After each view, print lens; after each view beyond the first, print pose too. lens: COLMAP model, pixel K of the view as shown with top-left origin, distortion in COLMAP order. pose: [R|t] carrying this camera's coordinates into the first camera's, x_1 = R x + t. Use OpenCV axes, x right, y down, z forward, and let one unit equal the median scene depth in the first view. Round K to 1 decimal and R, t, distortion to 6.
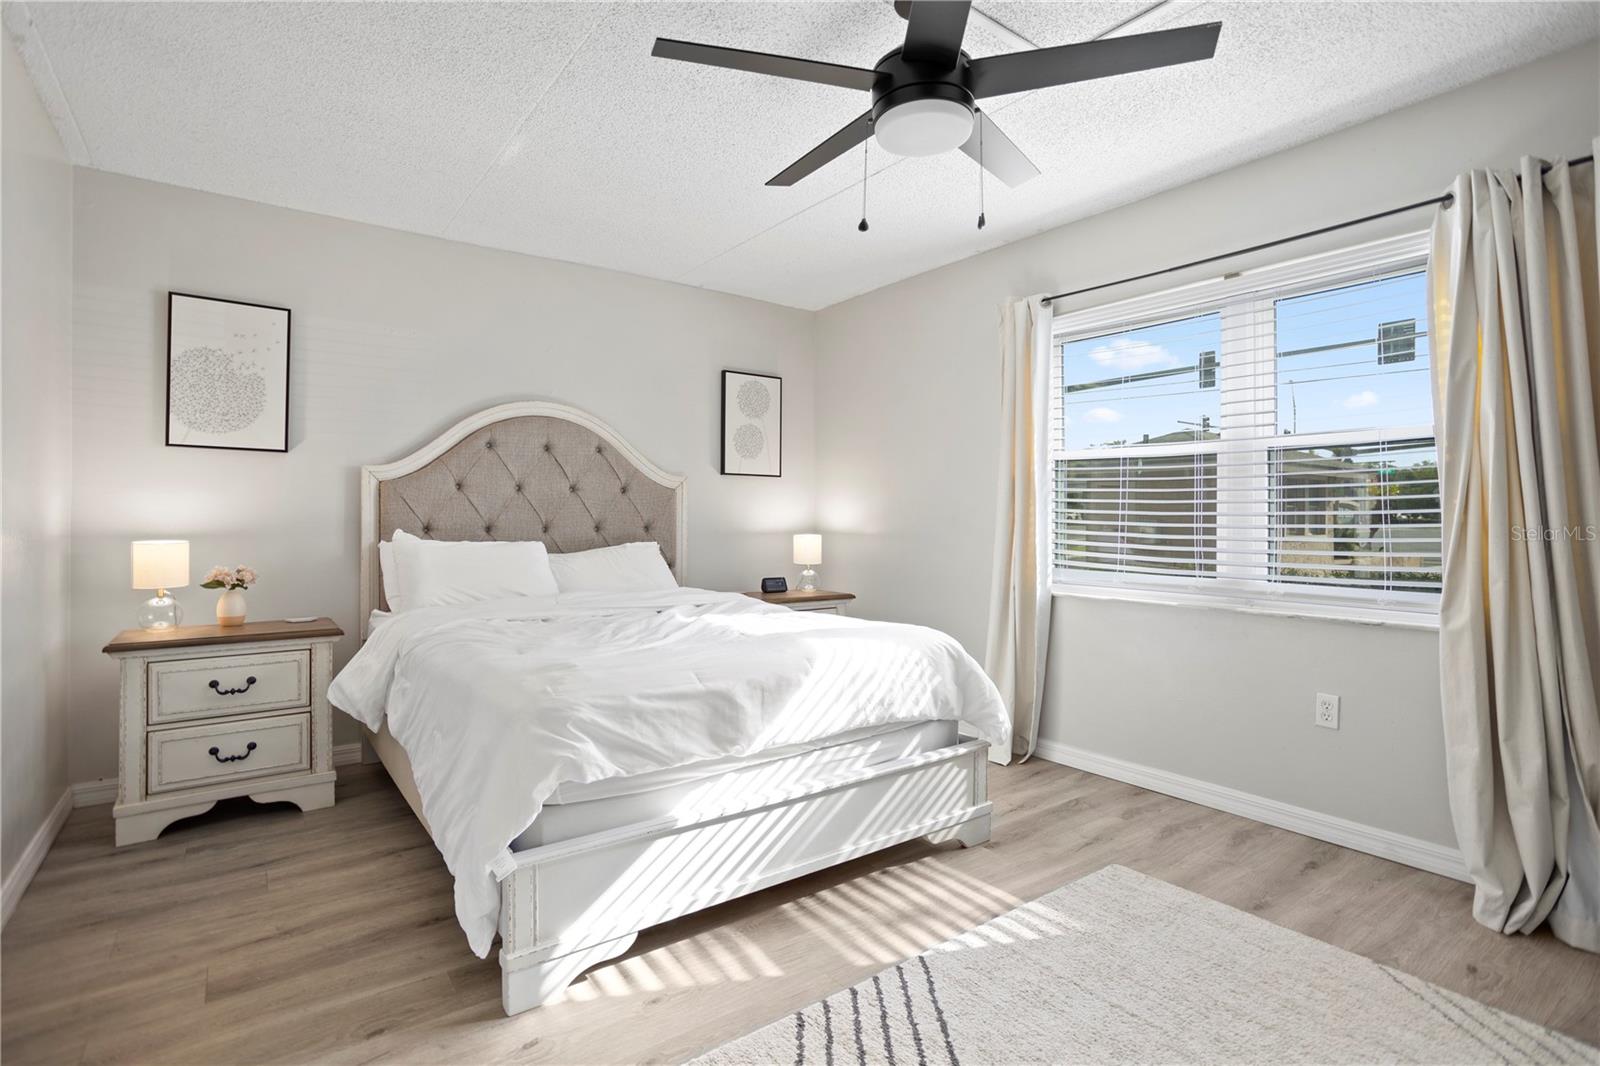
lens RADIAL K [[773.4, 0, 803.5], [0, 773.4, 514.0], [0, 0, 1]] dist [-0.039332, 0.019820]
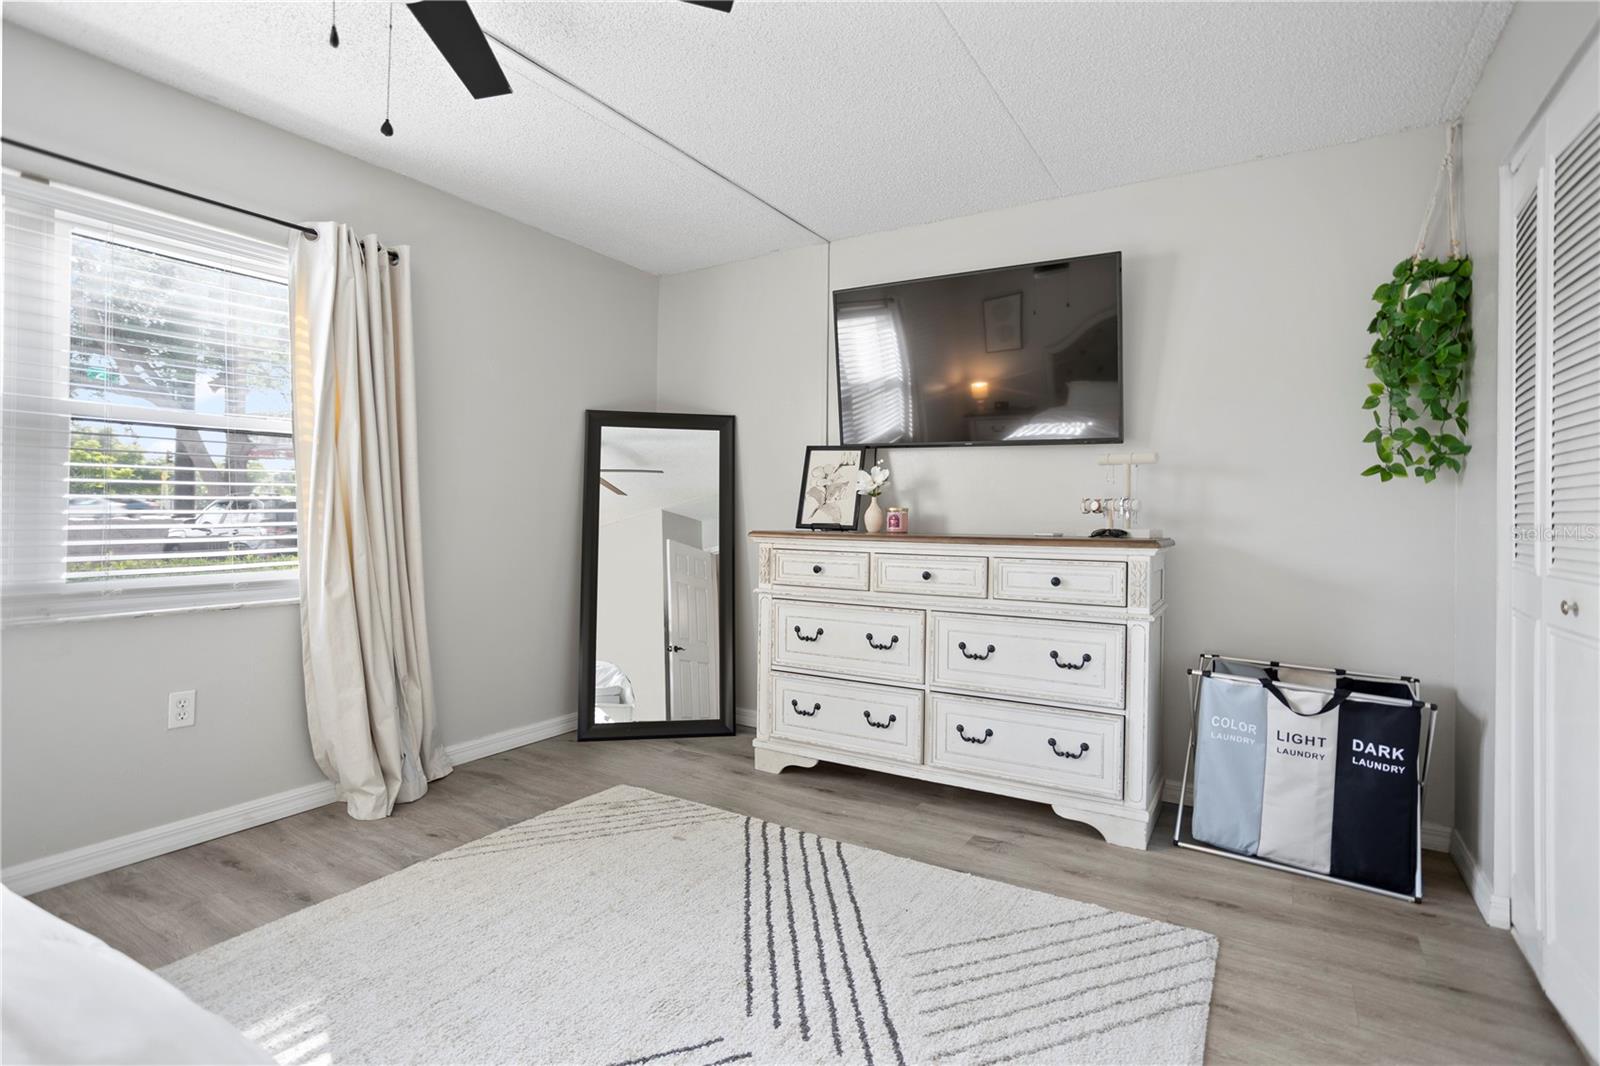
lens RADIAL K [[773.4, 0, 803.5], [0, 773.4, 514.0], [0, 0, 1]] dist [-0.039332, 0.019820]
pose [[-0.375916, -0.007150, 0.926626, -0.524543], [-0.019632, 0.999807, -0.000250, 0.003299], [-0.926446, -0.018285, -0.375984, 0.730340]]
